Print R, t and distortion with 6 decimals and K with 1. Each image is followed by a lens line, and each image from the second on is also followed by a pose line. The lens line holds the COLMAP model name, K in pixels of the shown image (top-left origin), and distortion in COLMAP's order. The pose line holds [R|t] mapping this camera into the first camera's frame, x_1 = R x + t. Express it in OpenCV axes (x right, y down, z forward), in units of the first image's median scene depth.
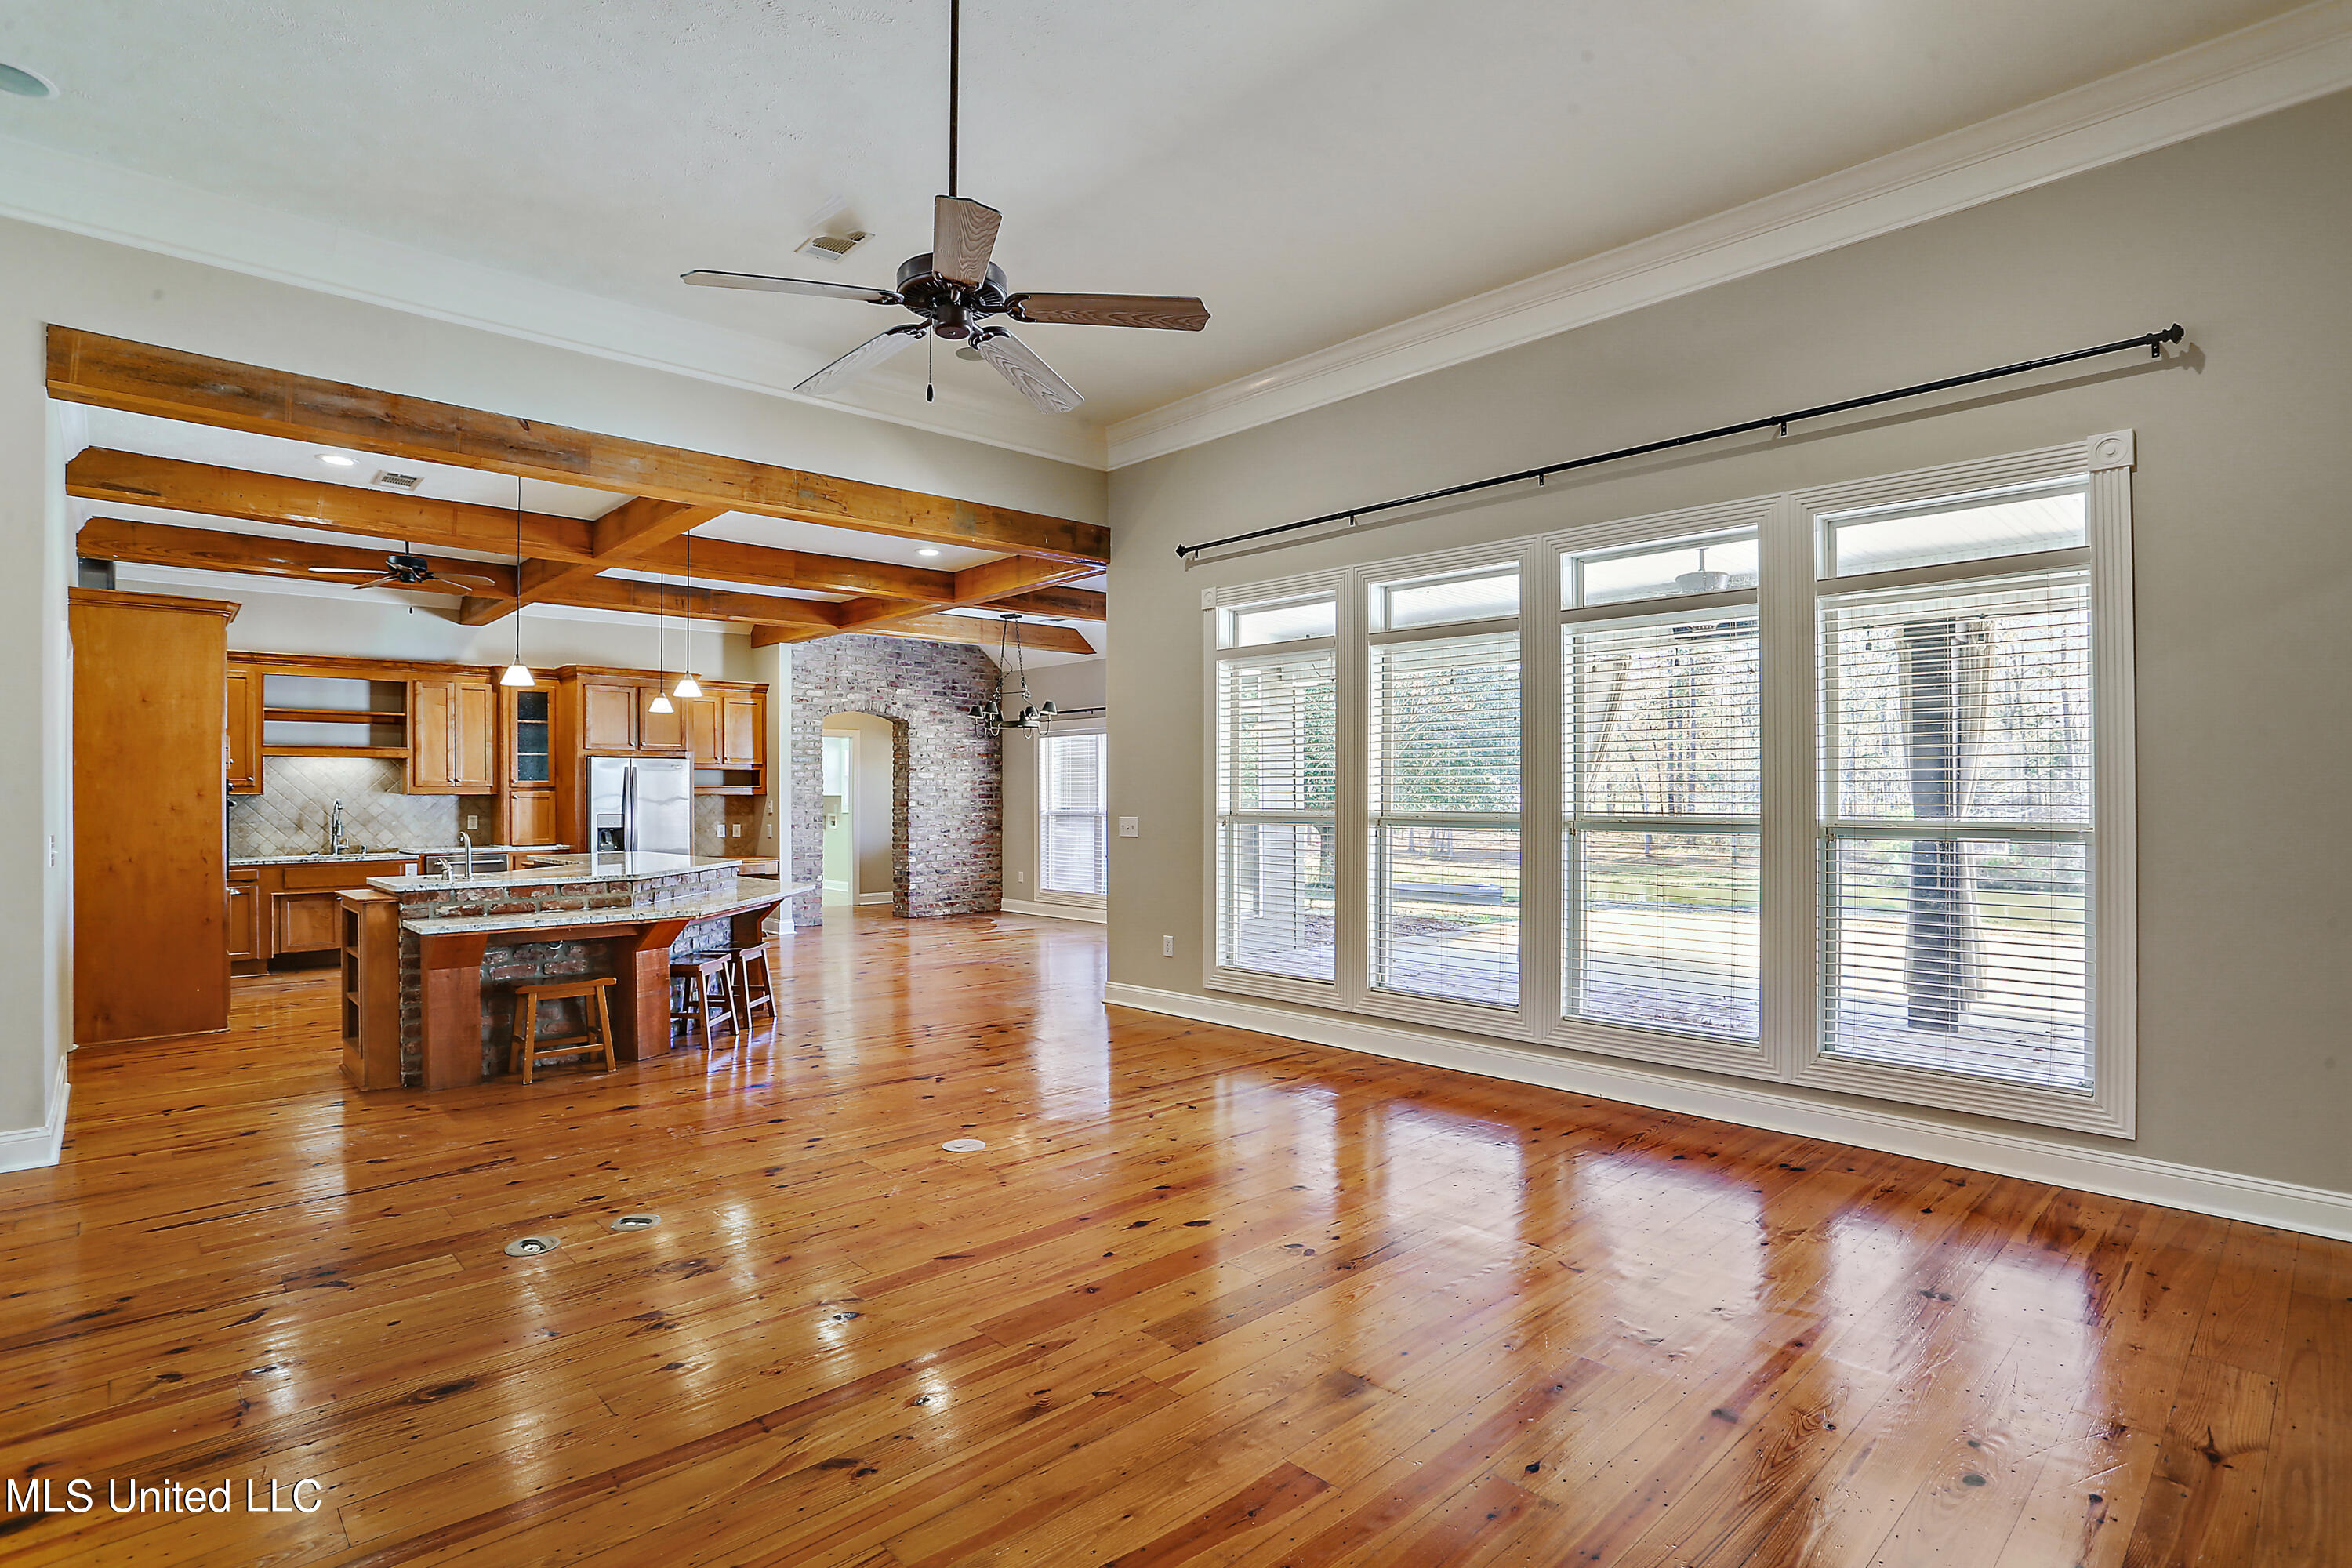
lens RADIAL K [[1168.3, 0, 1177.8], [0, 1168.3, 793.4], [0, 0, 1]] dist [-0.065640, 0.026947]
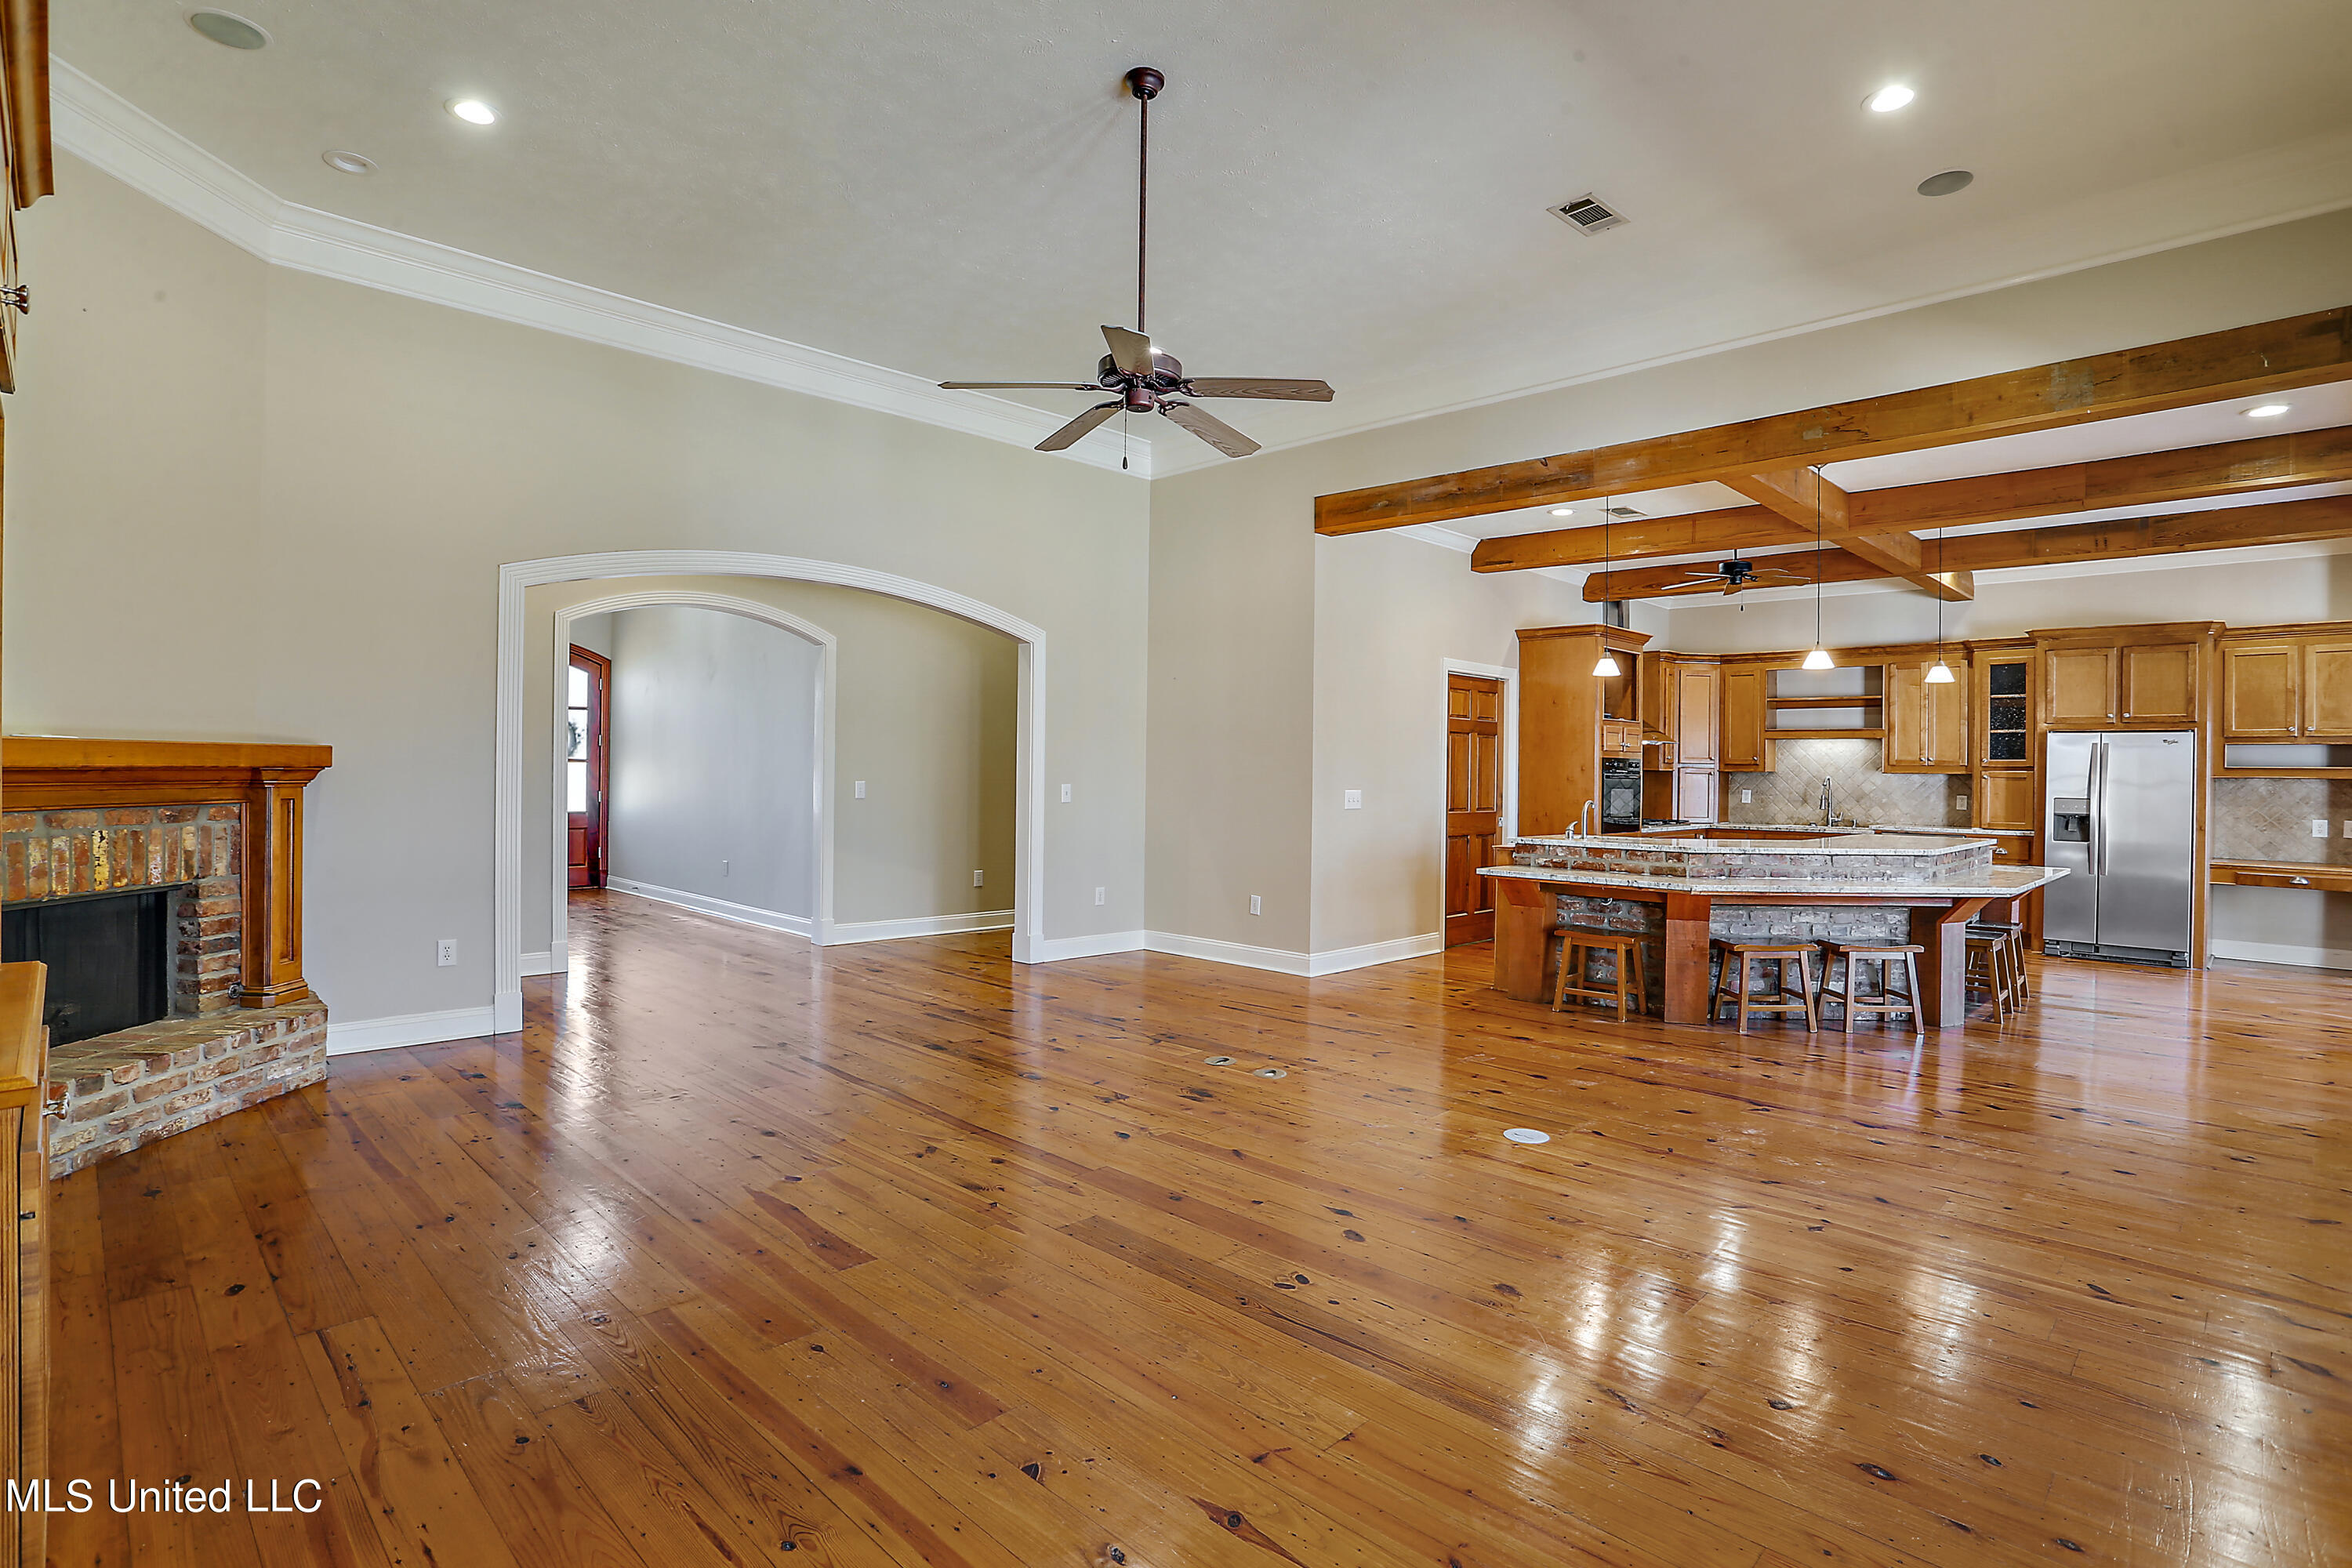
lens RADIAL K [[1168.3, 0, 1171.0], [0, 1168.3, 774.6], [0, 0, 1]] dist [-0.065640, 0.026947]
pose [[0.029574, 0.008249, -0.999529, 0.339597], [-0.010574, 0.999913, 0.007940, 0.000934], [0.999507, 0.010334, 0.029659, 0.304805]]
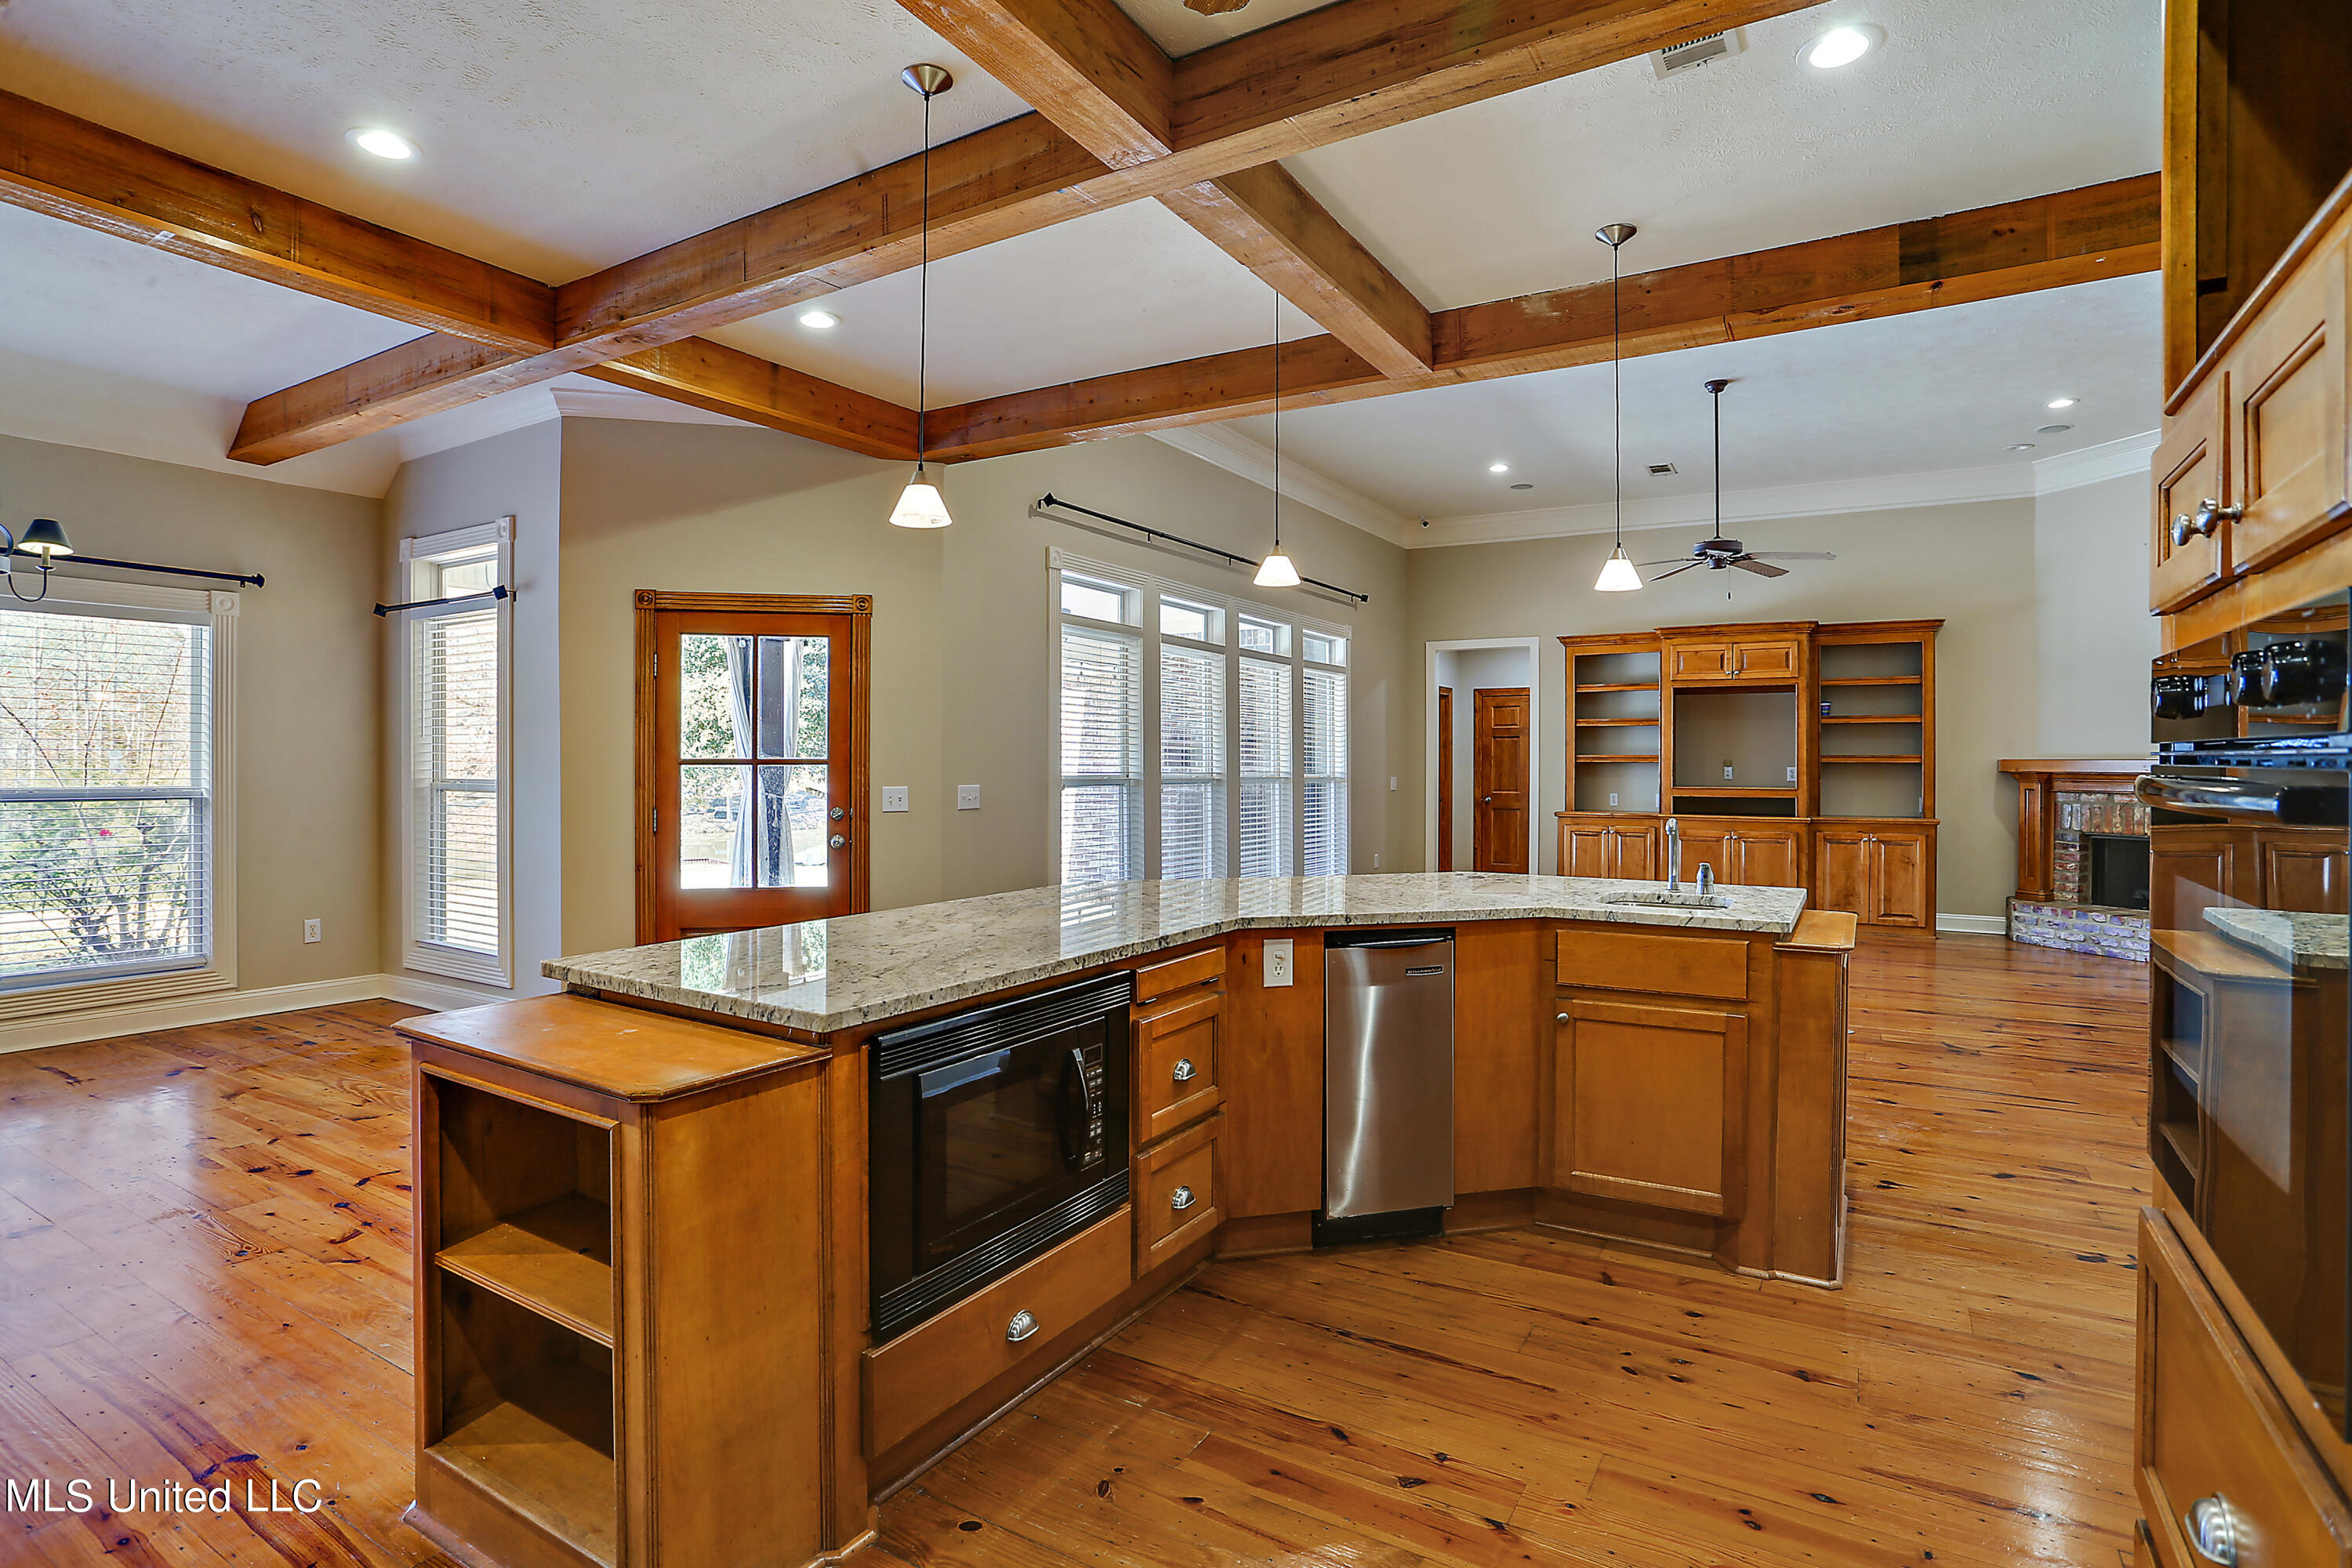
lens RADIAL K [[1168.3, 0, 1176.3], [0, 1168.3, 765.8], [0, 0, 1]] dist [-0.065640, 0.026947]
pose [[-0.264867, -0.000087, 0.964285, -0.662988], [-0.005696, 0.999983, -0.001474, 0.005057], [-0.964268, -0.005883, -0.264863, 0.821021]]
